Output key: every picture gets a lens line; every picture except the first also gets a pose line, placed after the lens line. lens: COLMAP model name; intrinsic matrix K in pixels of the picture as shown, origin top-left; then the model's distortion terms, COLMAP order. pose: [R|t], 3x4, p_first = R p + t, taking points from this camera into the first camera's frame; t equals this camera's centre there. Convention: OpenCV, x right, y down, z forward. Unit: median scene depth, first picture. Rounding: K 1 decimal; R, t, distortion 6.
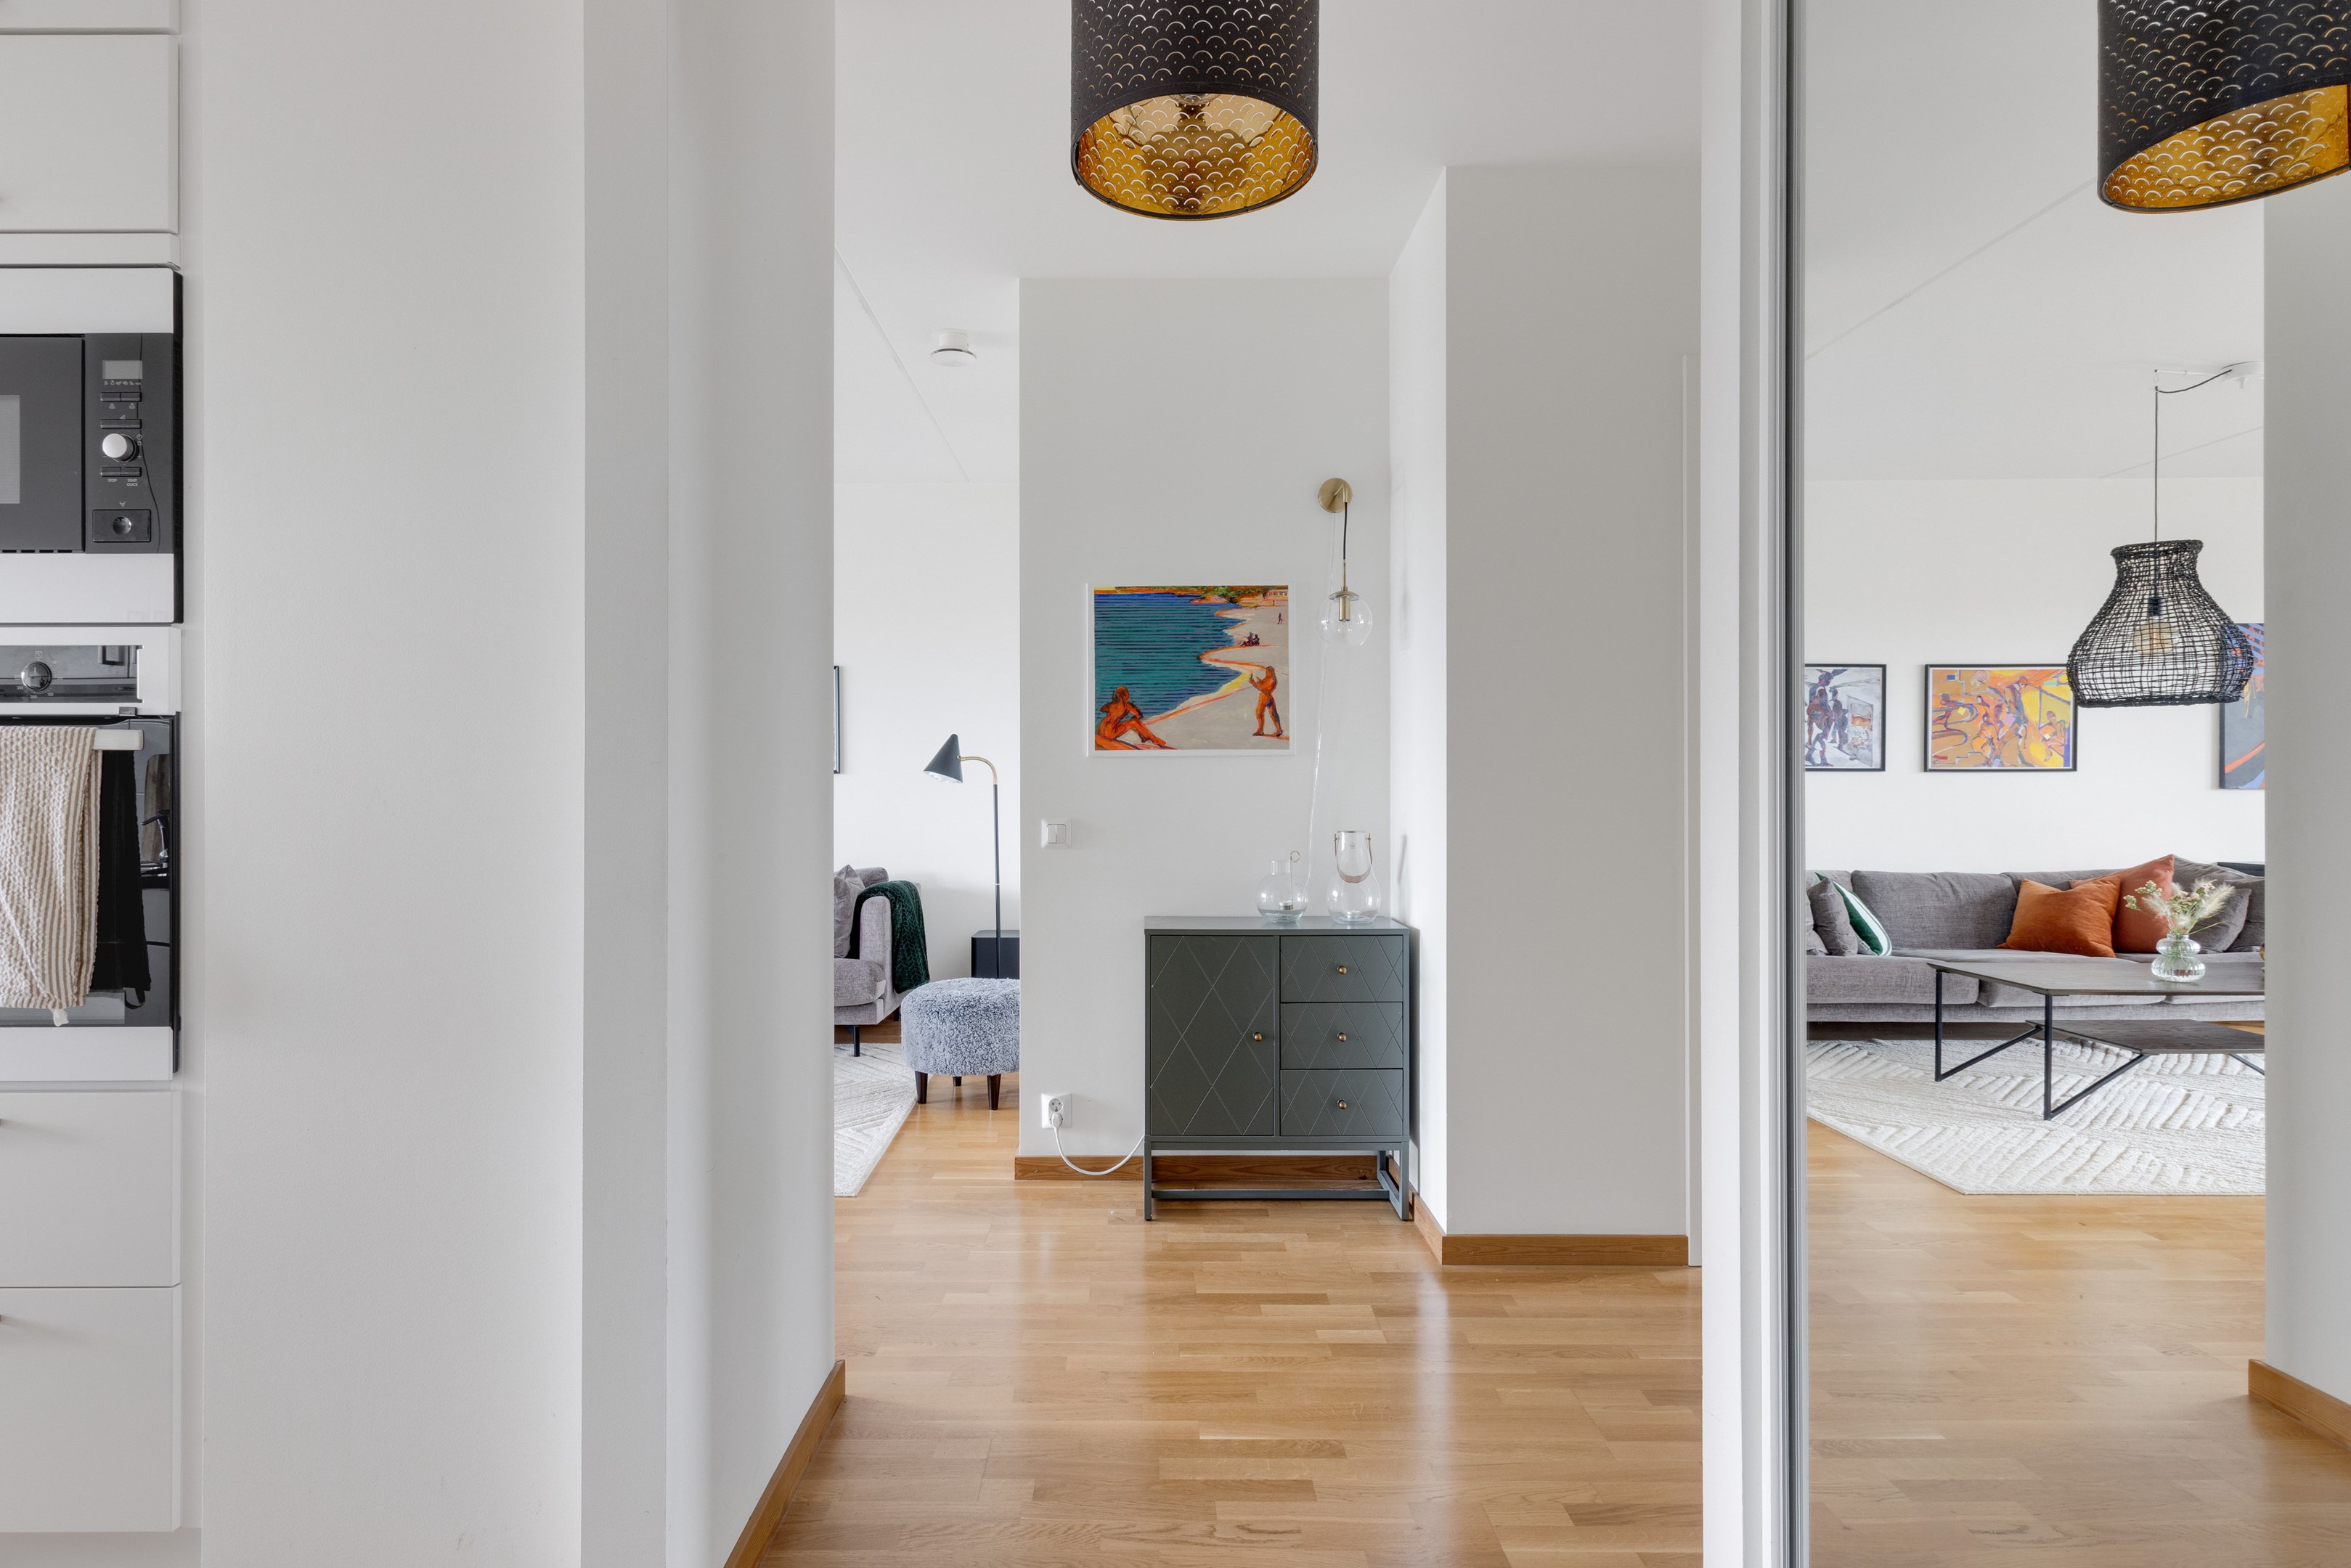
lens RADIAL K [[1859.2, 0, 1174.6], [0, 1859.2, 781.6], [0, 0, 1]] dist [-0.007391, -0.000126]
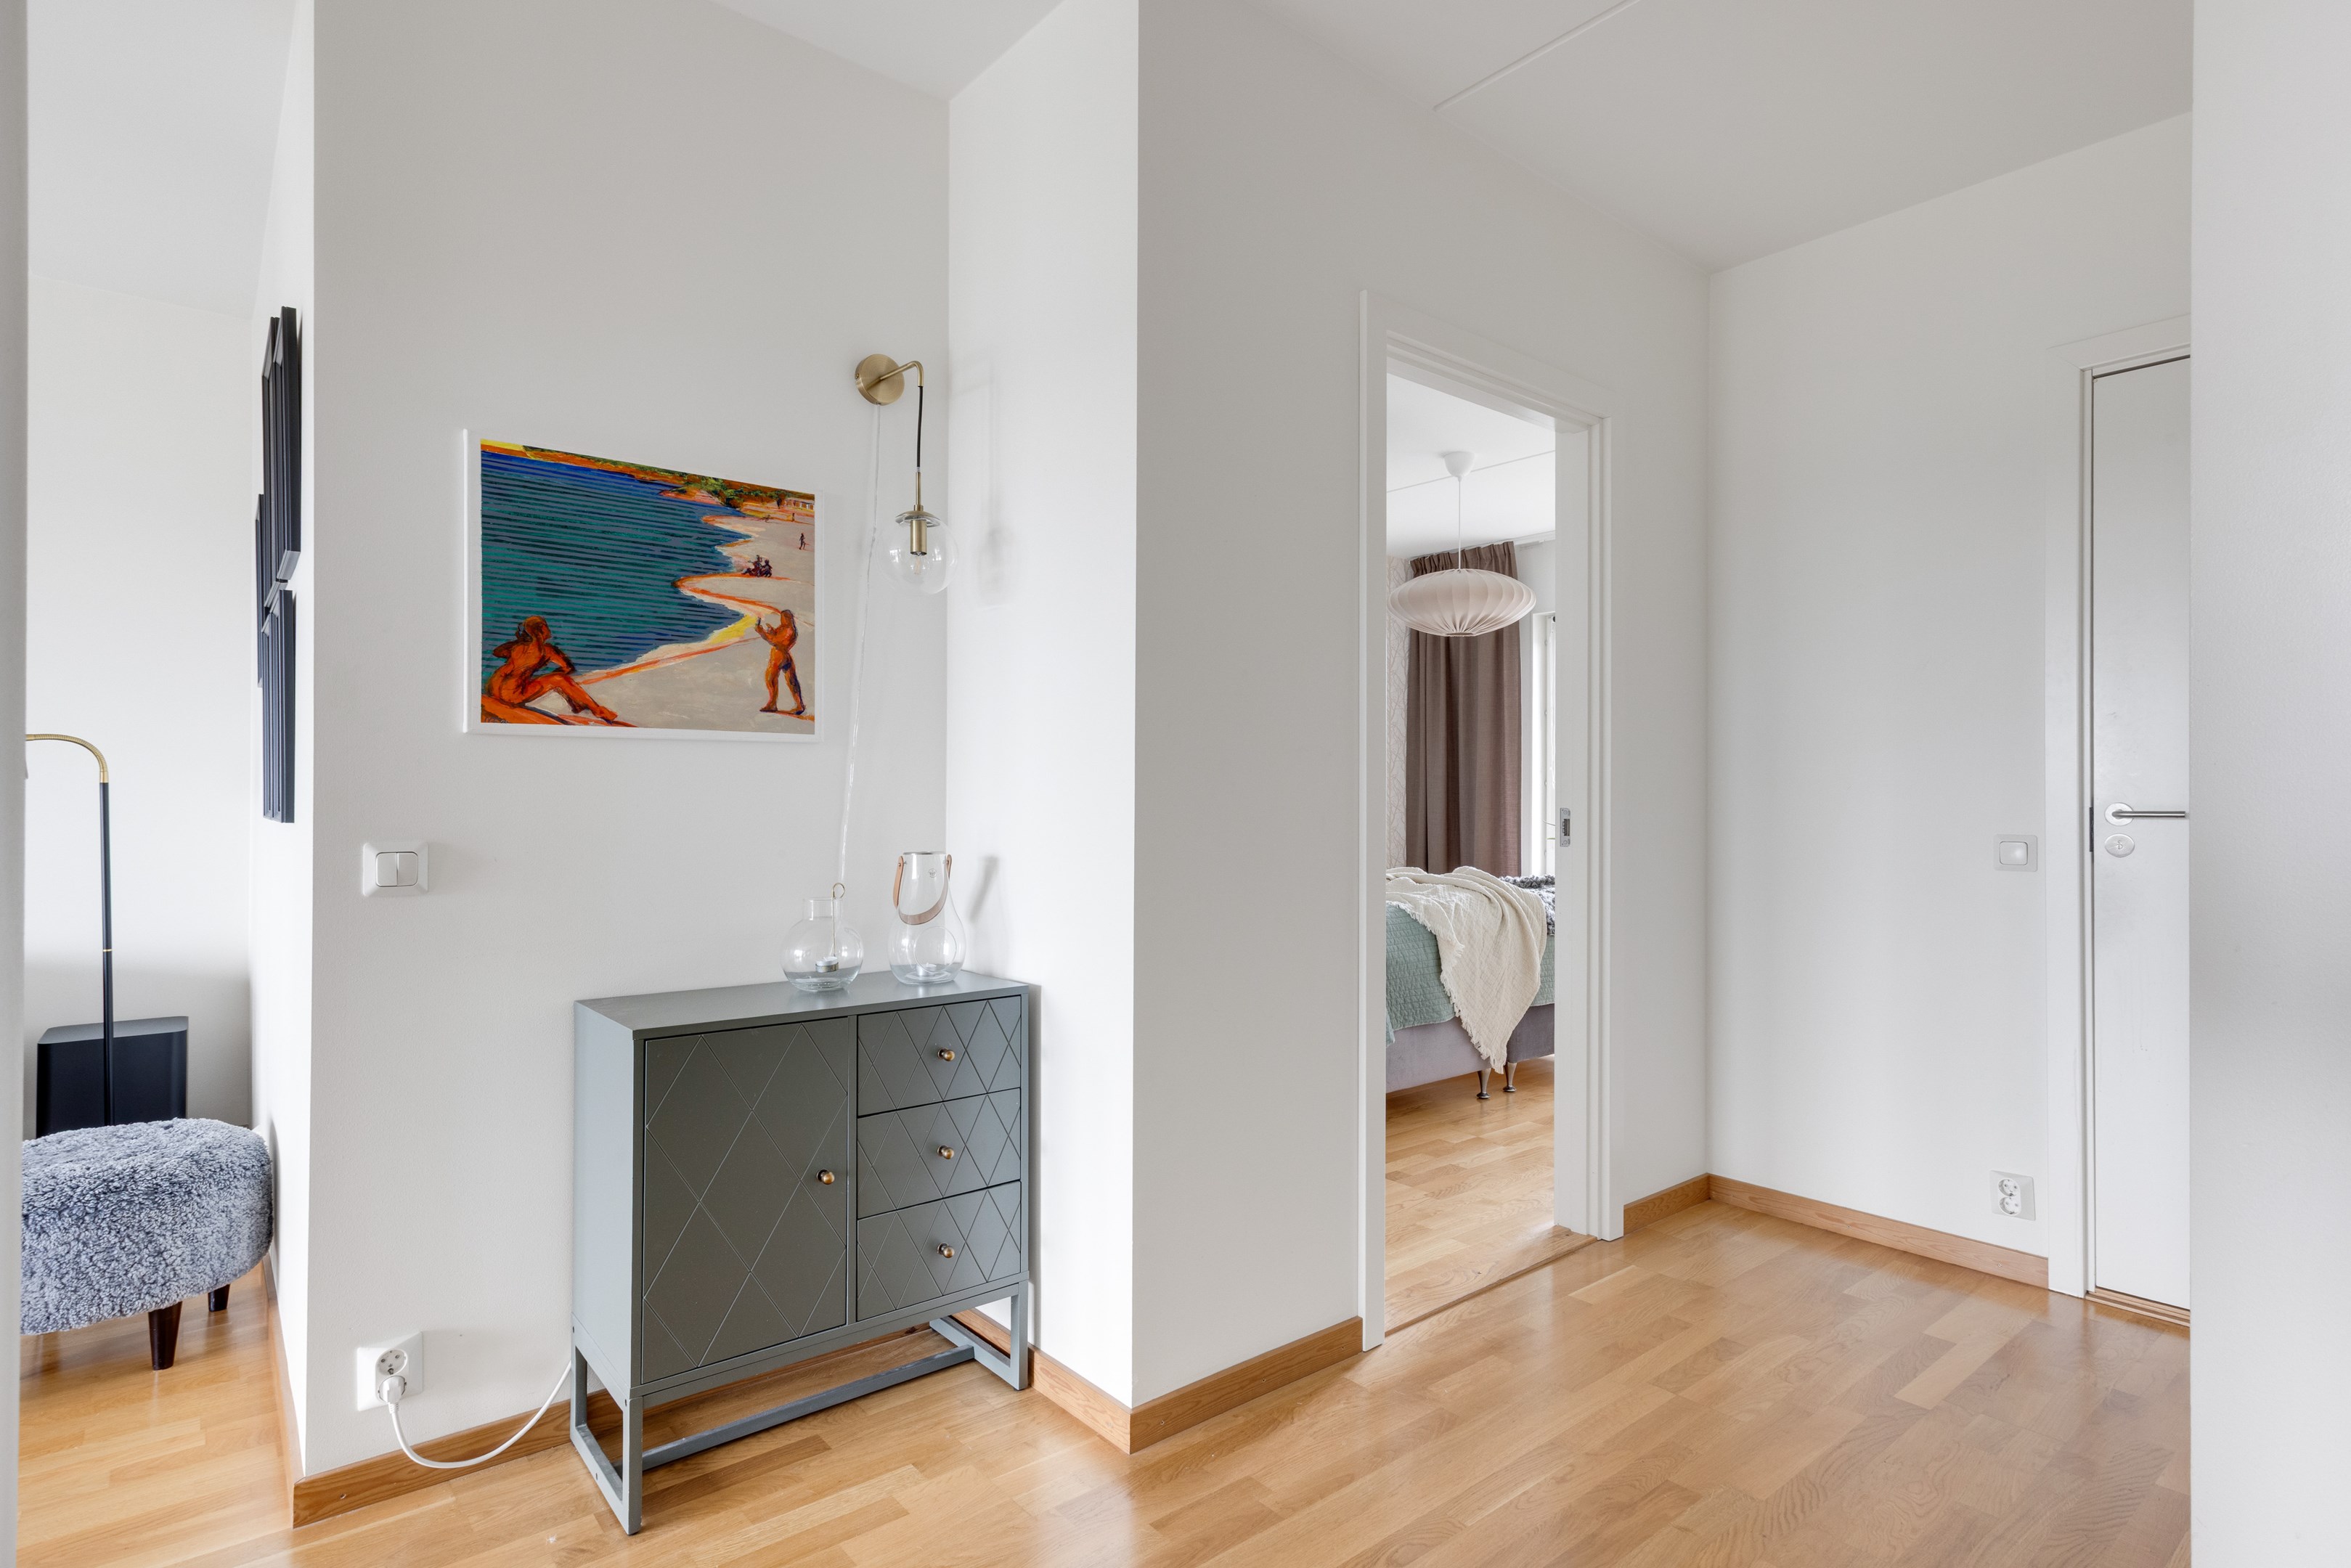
lens RADIAL K [[1191.2, 0, 1163.2], [0, 1191.2, 791.6], [0, 0, 1]] dist [0.005679, -0.000036]
pose [[0.702884, 0.008846, 0.711249, -0.159047], [-0.007383, 0.999960, -0.005142, 0.005006], [-0.711266, -0.001637, 0.702921, 0.596861]]
